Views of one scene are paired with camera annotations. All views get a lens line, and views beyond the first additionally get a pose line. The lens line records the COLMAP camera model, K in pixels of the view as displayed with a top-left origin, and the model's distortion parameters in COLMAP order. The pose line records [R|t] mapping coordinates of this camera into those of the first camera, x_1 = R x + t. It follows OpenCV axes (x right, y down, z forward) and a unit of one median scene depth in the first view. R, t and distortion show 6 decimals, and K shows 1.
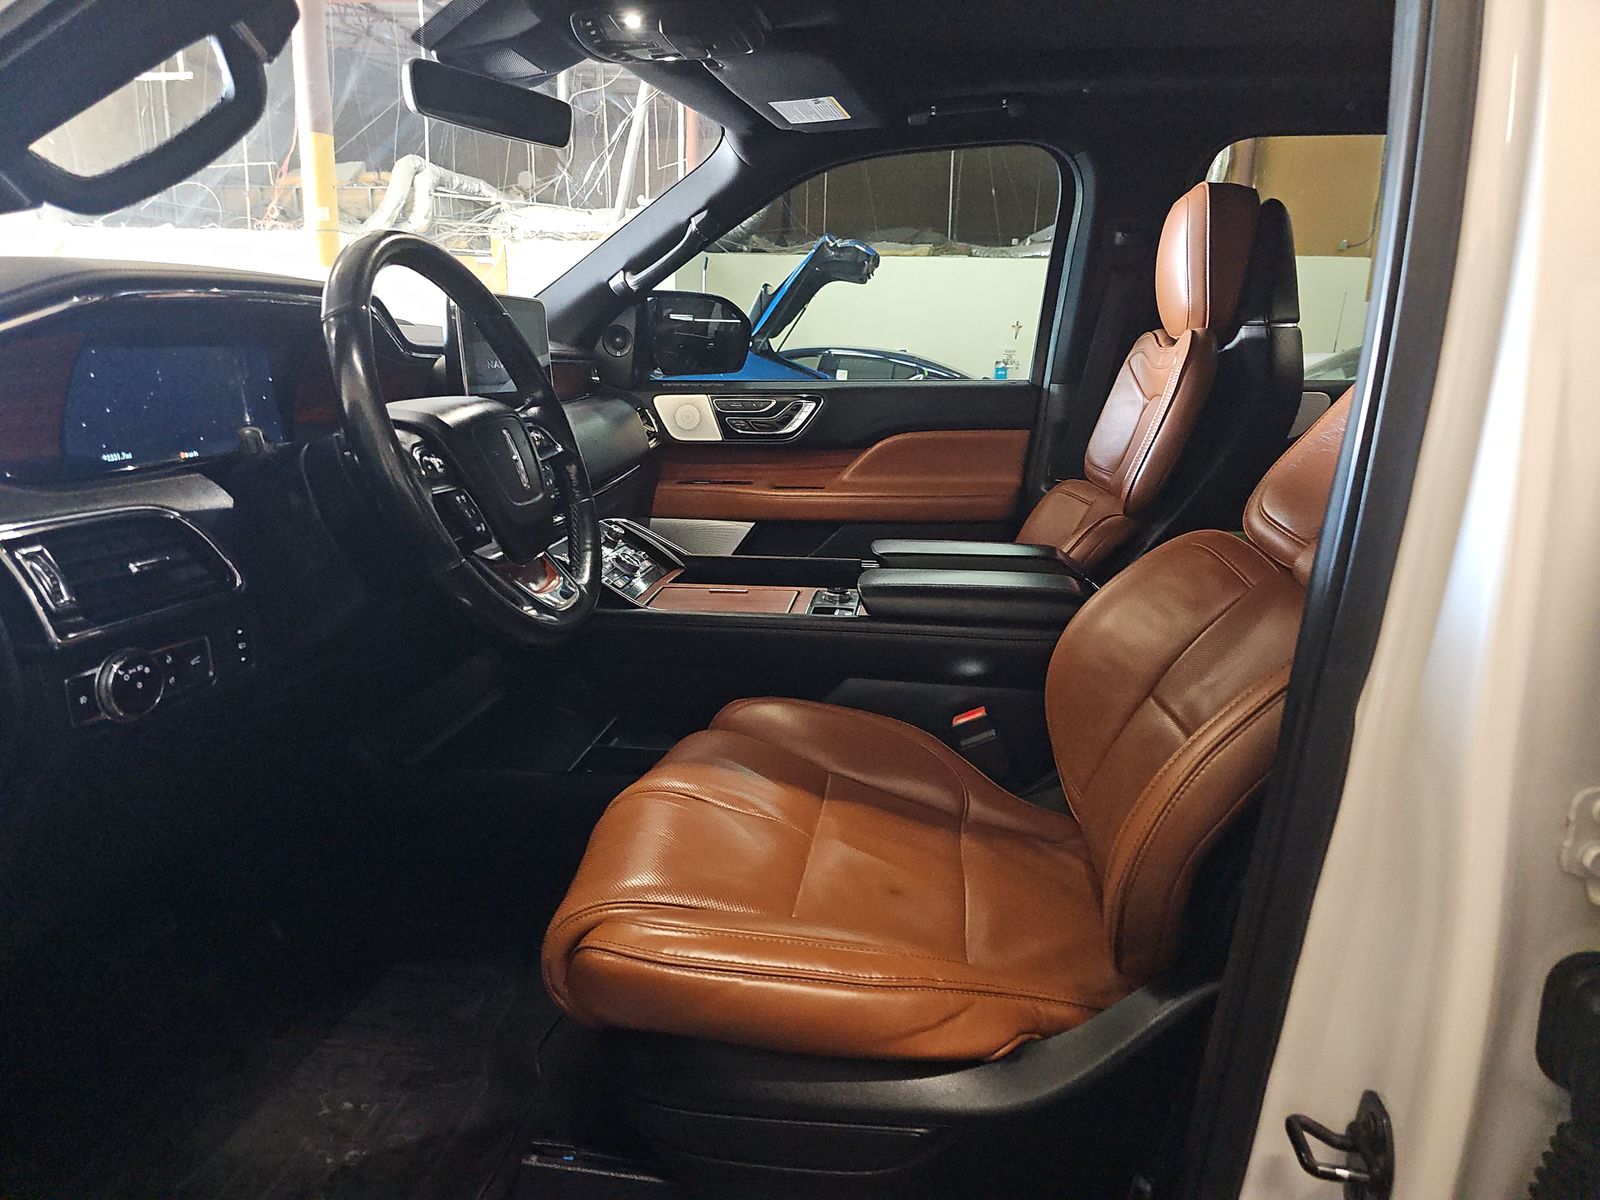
lens RADIAL K [[1070.3, 0, 800.0], [0, 1070.3, 600.0], [0, 0, 1]] dist [0.093321, -0.144078]
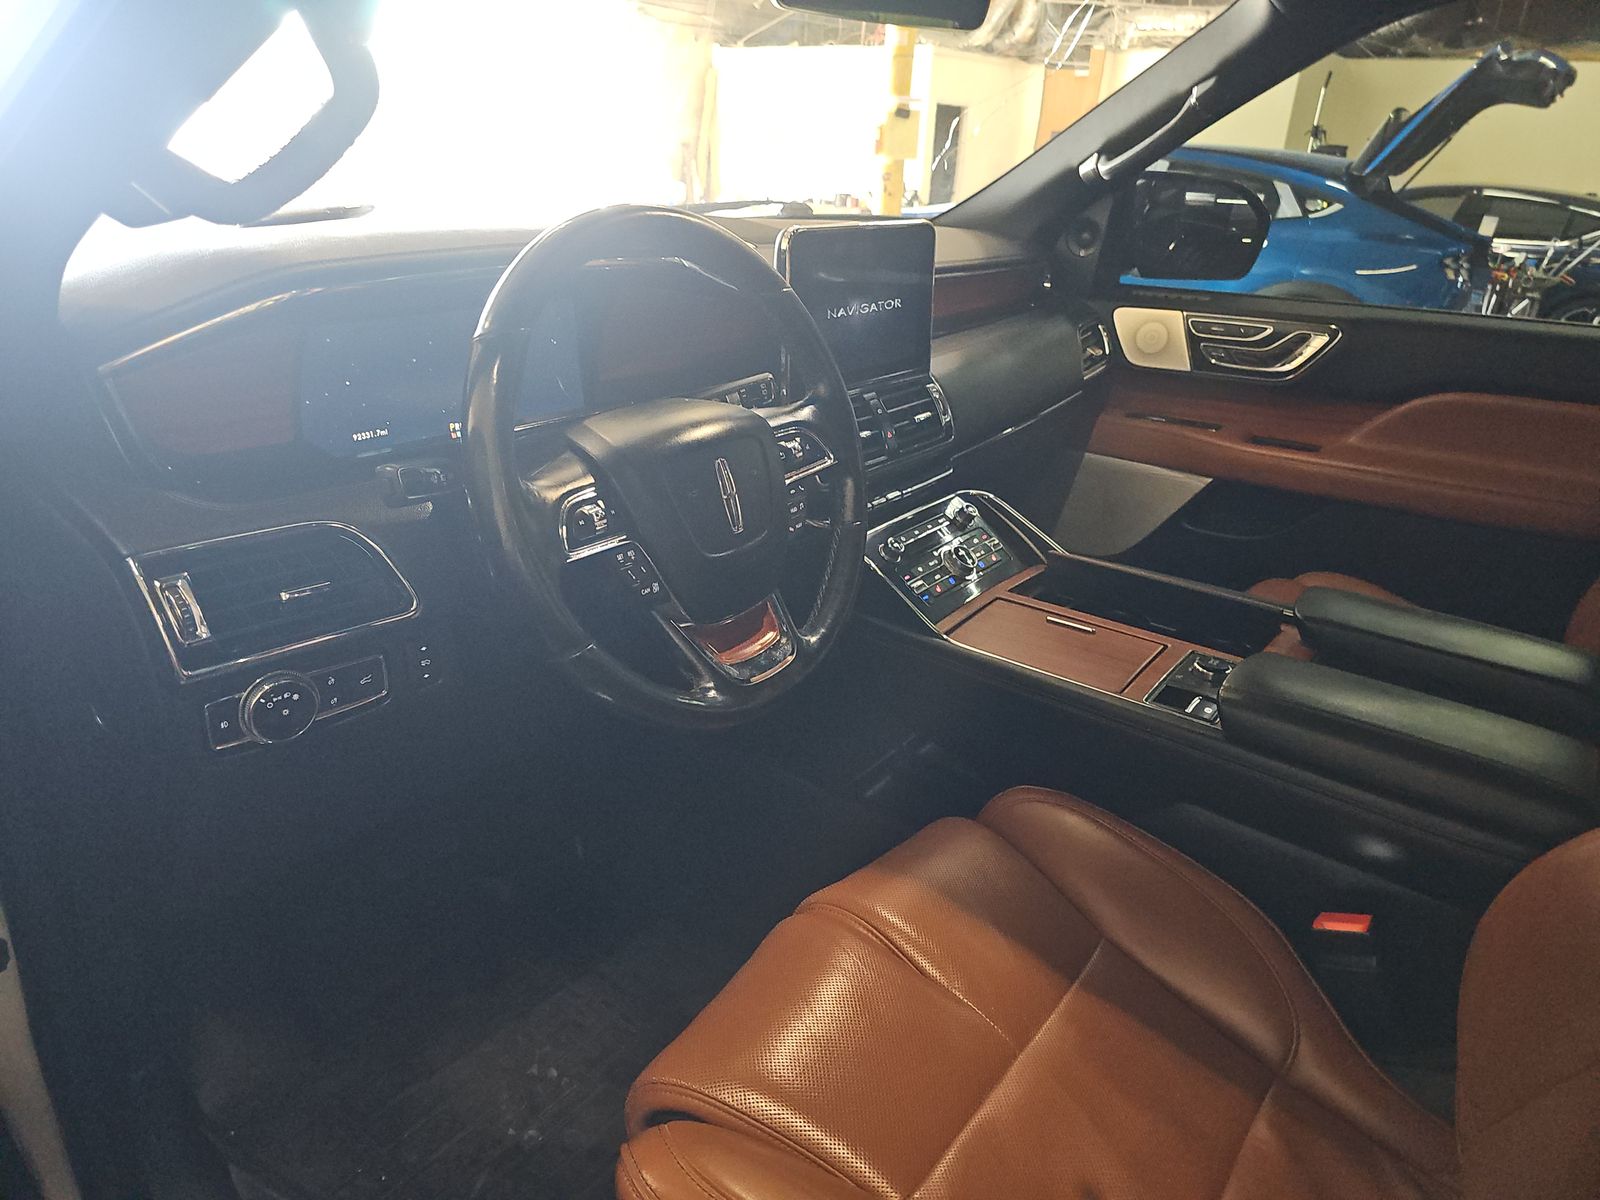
lens RADIAL K [[1050.4, 0, 800.3], [0, 1050.4, 548.6], [0, 0, 1]] dist [0.091049, -0.128196]
pose [[0.853440, 0.203658, -0.479754, 0.086133], [-0.136800, 0.975753, 0.170856, -0.116649], [0.502917, -0.080185, 0.860607, 0.168564]]
